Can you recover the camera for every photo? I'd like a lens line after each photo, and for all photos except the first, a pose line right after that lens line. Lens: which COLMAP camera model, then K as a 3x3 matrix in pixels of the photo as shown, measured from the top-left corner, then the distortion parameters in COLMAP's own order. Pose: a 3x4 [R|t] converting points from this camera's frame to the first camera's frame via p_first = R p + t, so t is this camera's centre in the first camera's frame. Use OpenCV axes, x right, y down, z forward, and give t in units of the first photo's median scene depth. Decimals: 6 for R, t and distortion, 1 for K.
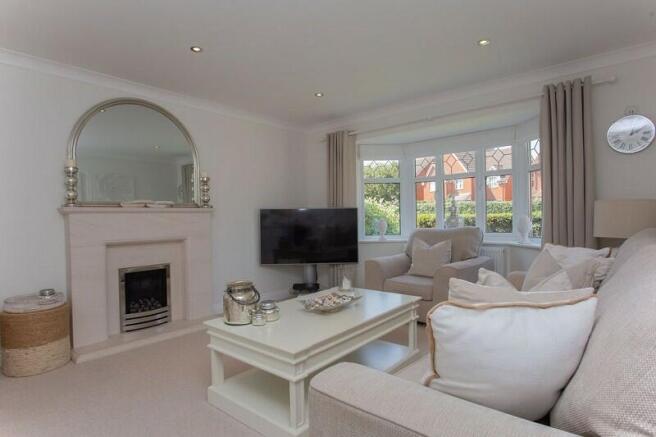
lens RADIAL K [[352.6, 0, 328.0], [0, 352.6, 218.5], [0, 0, 1]] dist [0.001382, 0.000315]
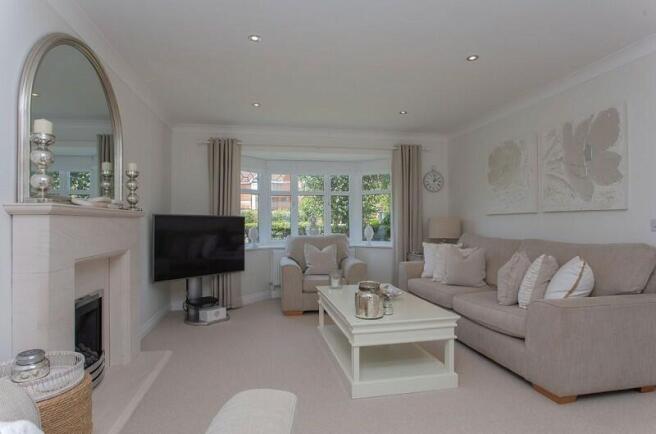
lens RADIAL K [[346.7, 0, 328.0], [0, 346.7, 217.0], [0, 0, 1]] dist [0.000742, 0.000228]
pose [[0.630868, 0.030632, 0.775285, -0.555601], [-0.005273, 0.999367, -0.035196, 0.004291], [-0.775872, 0.018116, 0.630630, 0.183885]]
